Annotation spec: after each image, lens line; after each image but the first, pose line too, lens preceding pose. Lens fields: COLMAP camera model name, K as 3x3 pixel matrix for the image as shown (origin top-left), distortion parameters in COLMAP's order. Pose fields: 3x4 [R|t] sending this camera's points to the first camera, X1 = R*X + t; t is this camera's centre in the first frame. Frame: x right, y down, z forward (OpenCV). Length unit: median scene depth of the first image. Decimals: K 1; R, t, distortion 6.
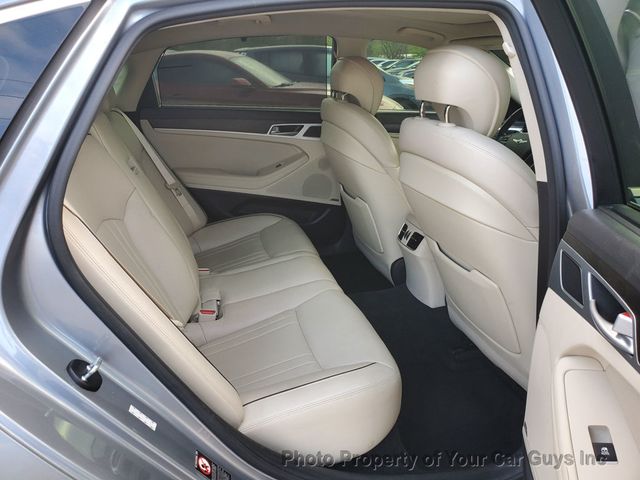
lens RADIAL K [[496.8, 0, 323.0], [0, 496.8, 239.9], [0, 0, 1]] dist [0.004702, 0.019049]
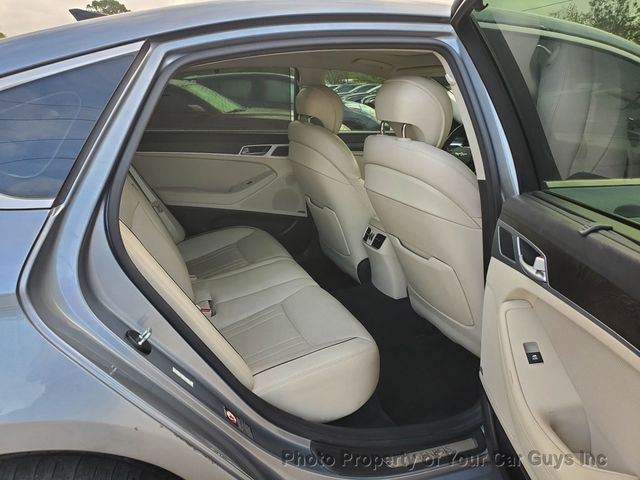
lens RADIAL K [[496.8, 0, 315.9], [0, 496.8, 237.7], [0, 0, 1]] dist [0.004702, 0.019049]
pose [[0.995180, -0.042996, 0.088134, -0.068028], [0.047273, 0.997775, -0.047022, 0.045748], [-0.085916, 0.050961, 0.994998, -0.150886]]
